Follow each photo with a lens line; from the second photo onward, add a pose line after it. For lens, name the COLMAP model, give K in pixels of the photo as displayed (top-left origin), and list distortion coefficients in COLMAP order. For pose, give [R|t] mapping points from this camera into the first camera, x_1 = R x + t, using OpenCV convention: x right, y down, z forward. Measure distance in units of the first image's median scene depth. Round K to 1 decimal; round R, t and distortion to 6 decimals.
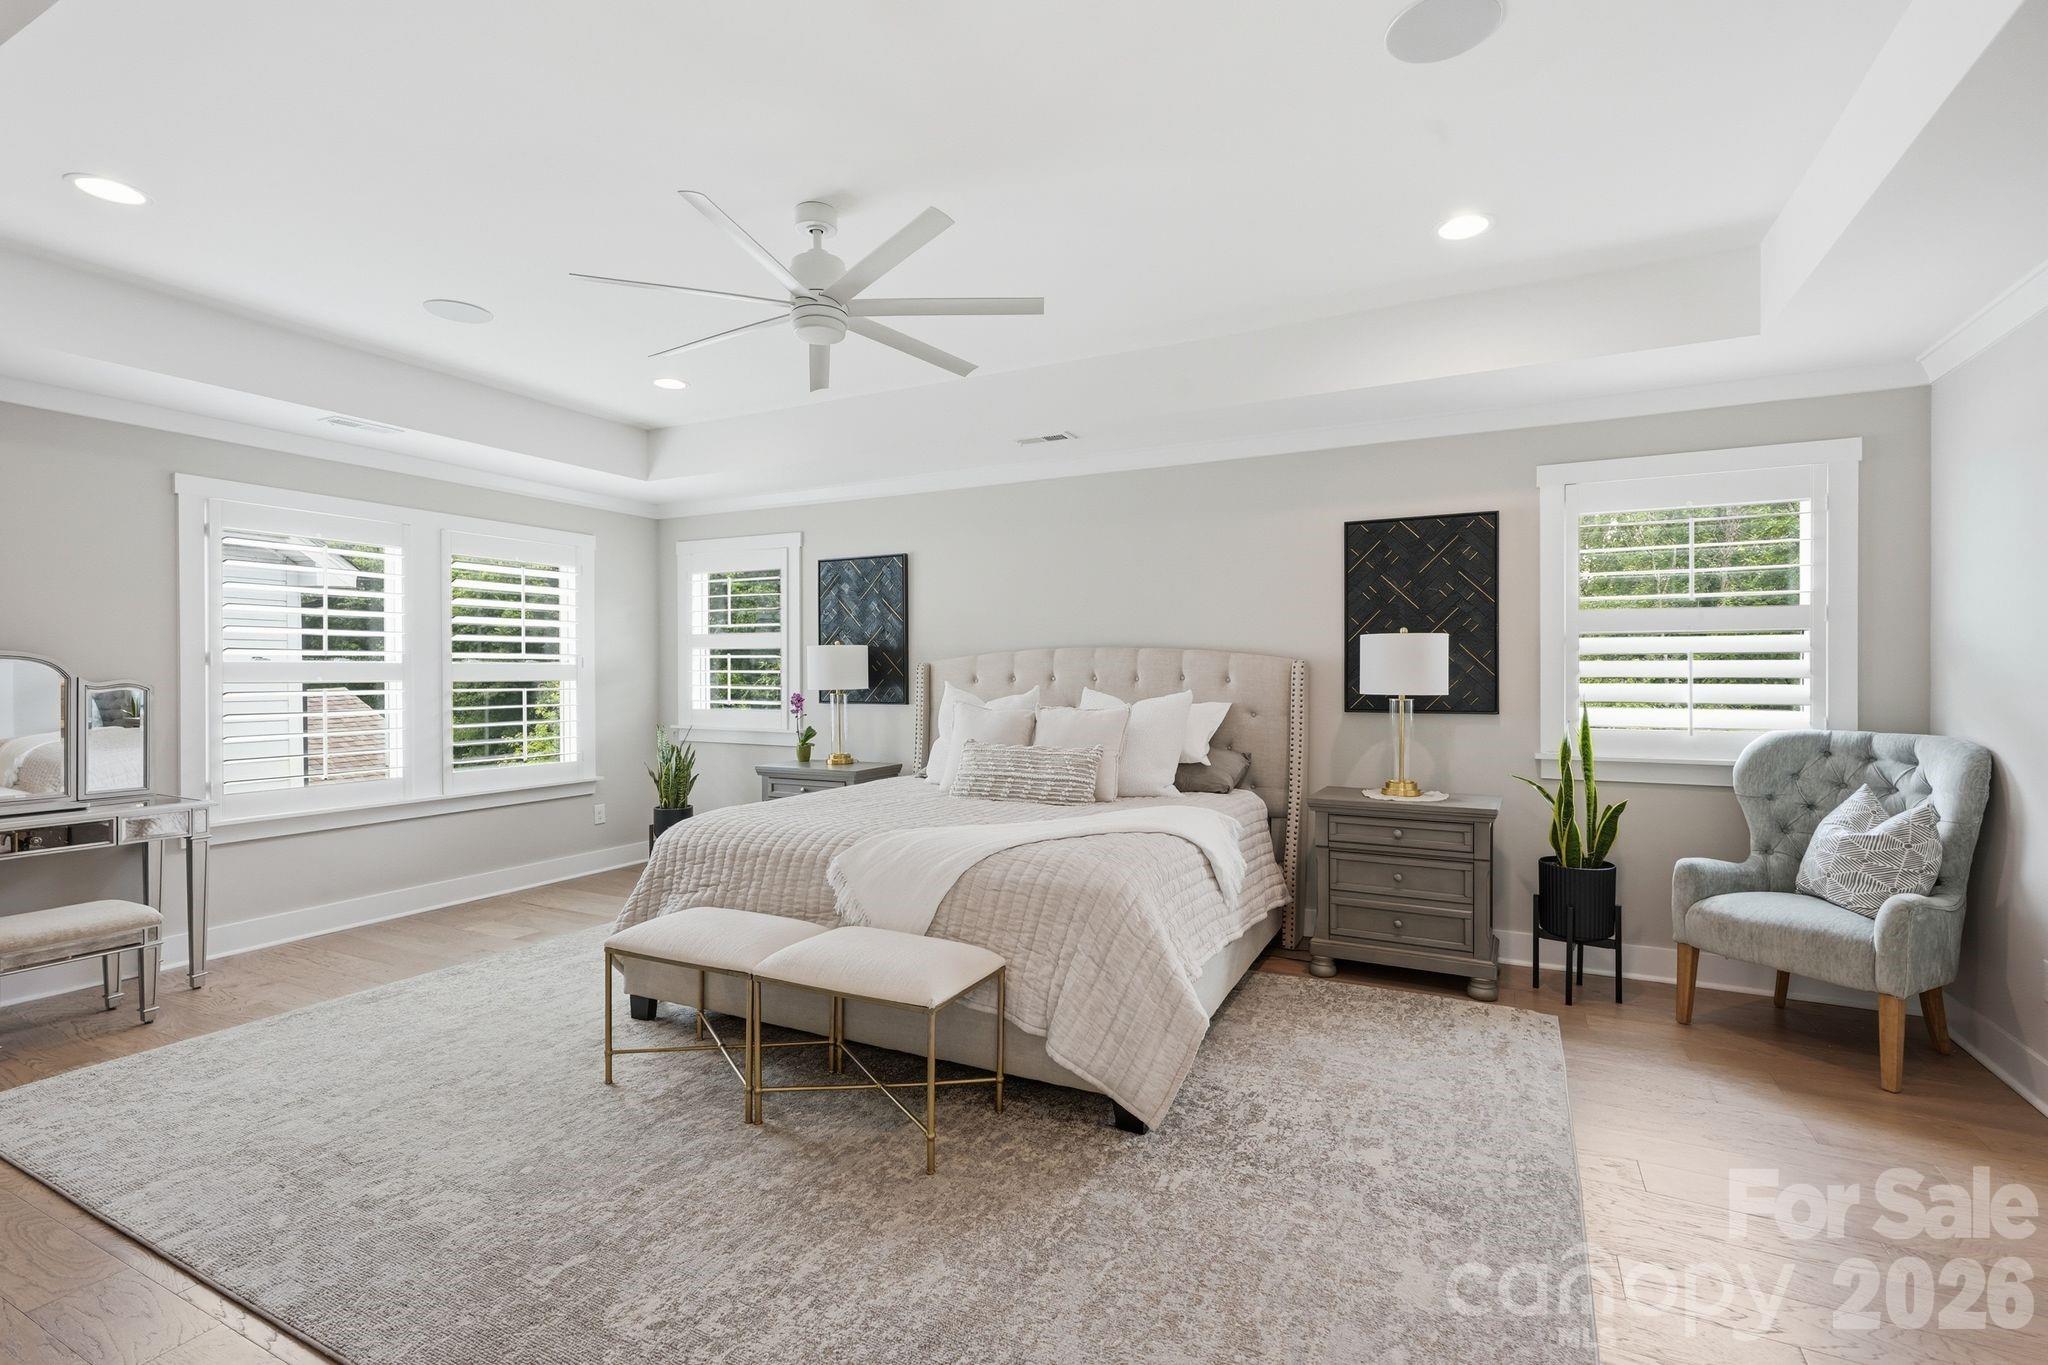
lens RADIAL K [[931.6, 0, 1013.5], [0, 931.6, 673.6], [0, 0, 1]] dist [-0.000962, 0.000622]
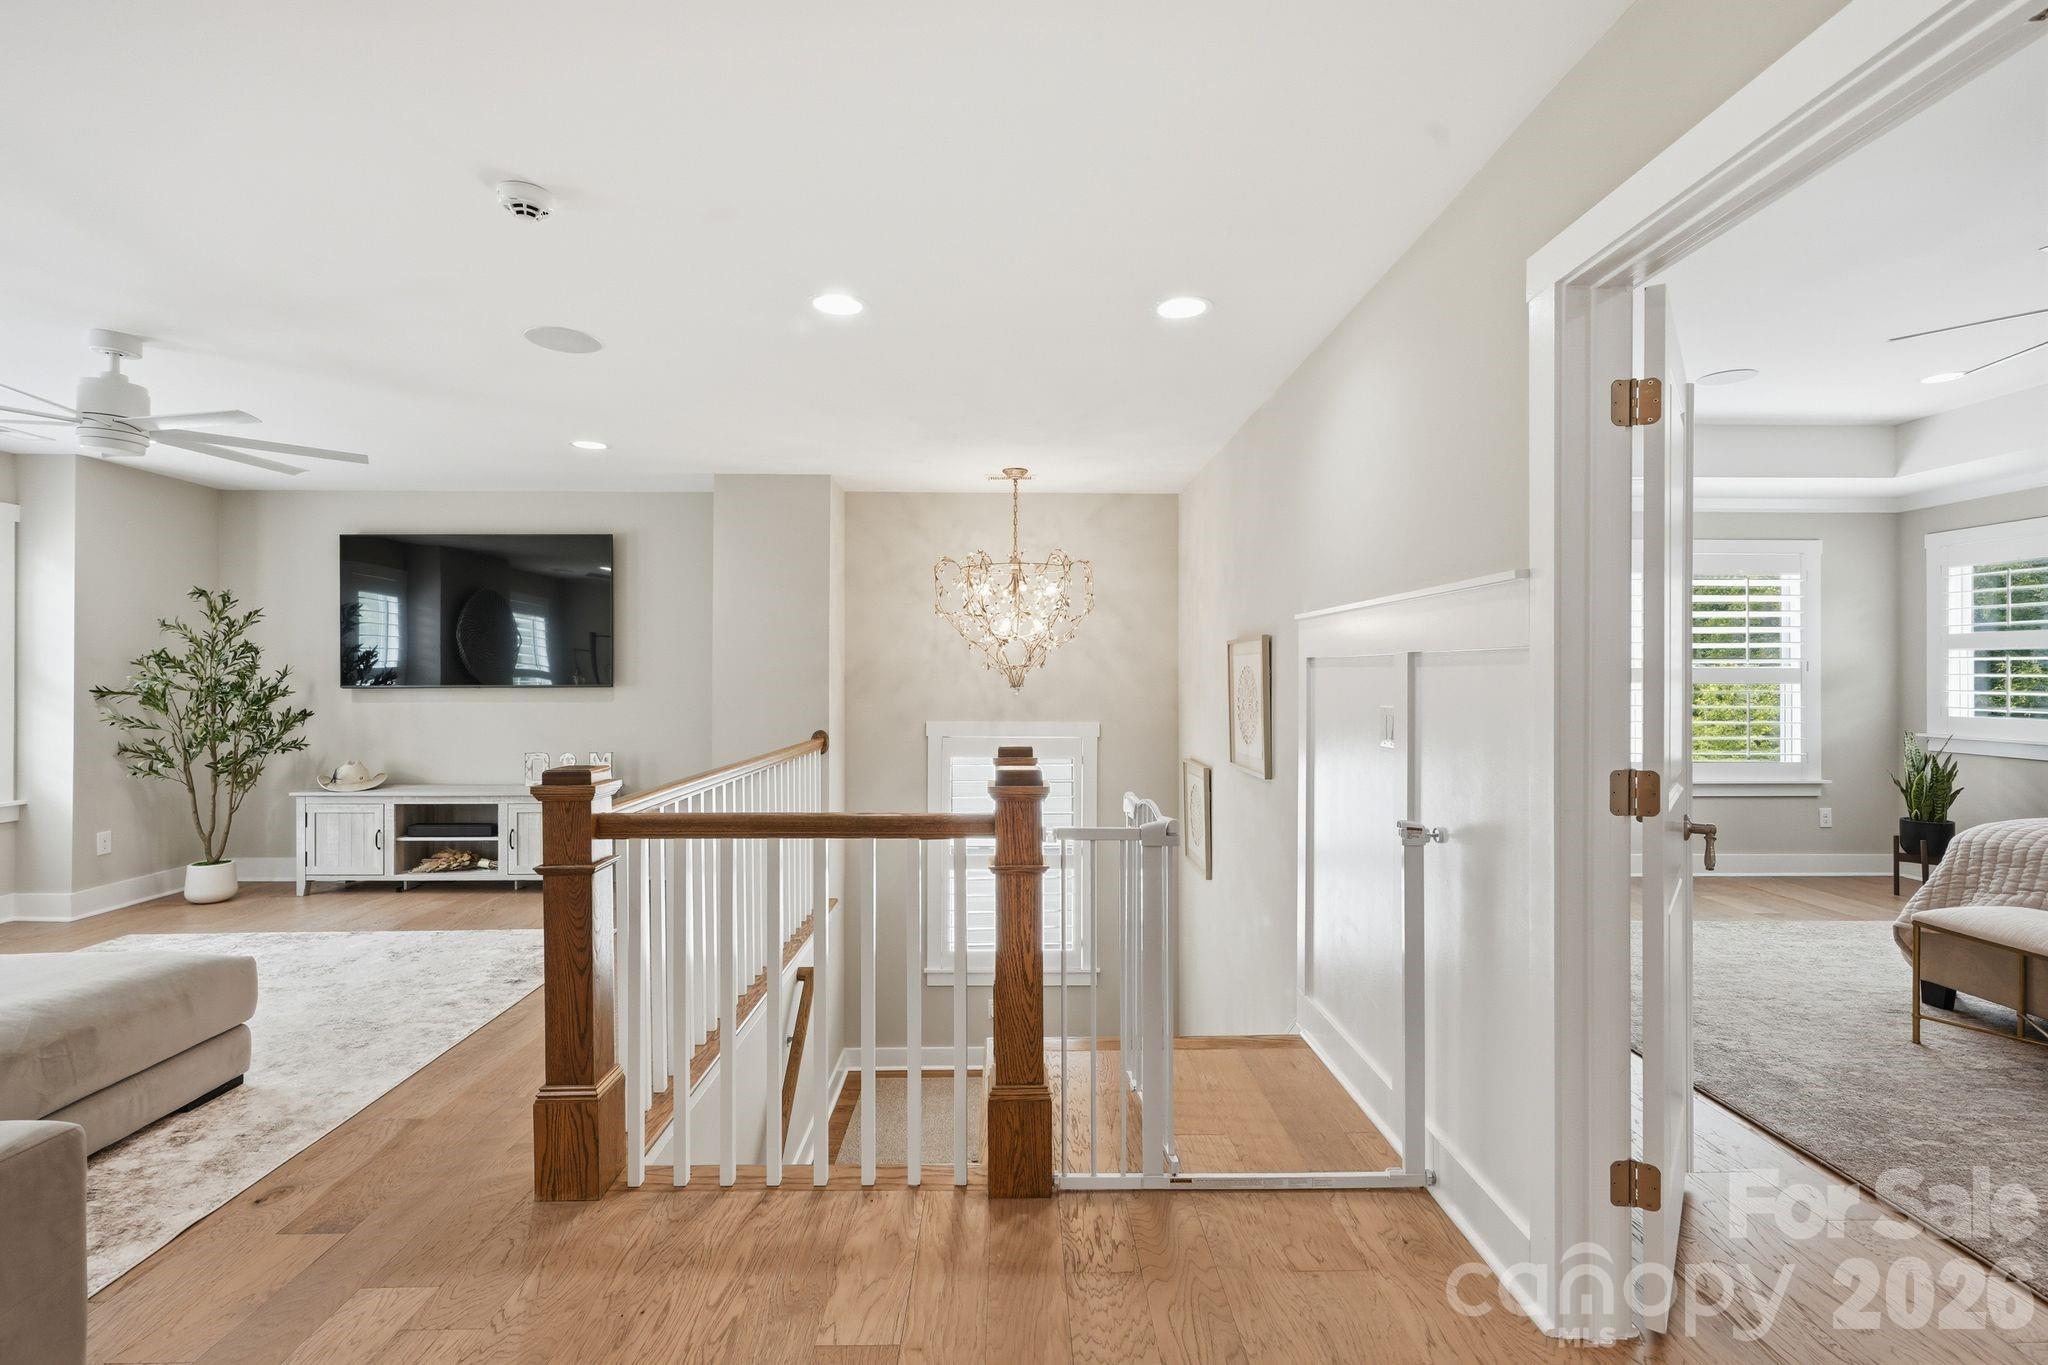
lens RADIAL K [[931.6, 0, 1013.5], [0, 931.6, 673.6], [0, 0, 1]] dist [-0.000962, 0.000622]
pose [[0.483155, 0.000393, -0.875535, 0.010645], [-0.004153, 0.999990, -0.001843, 0.001569], [0.875525, 0.004527, 0.483152, -0.256395]]
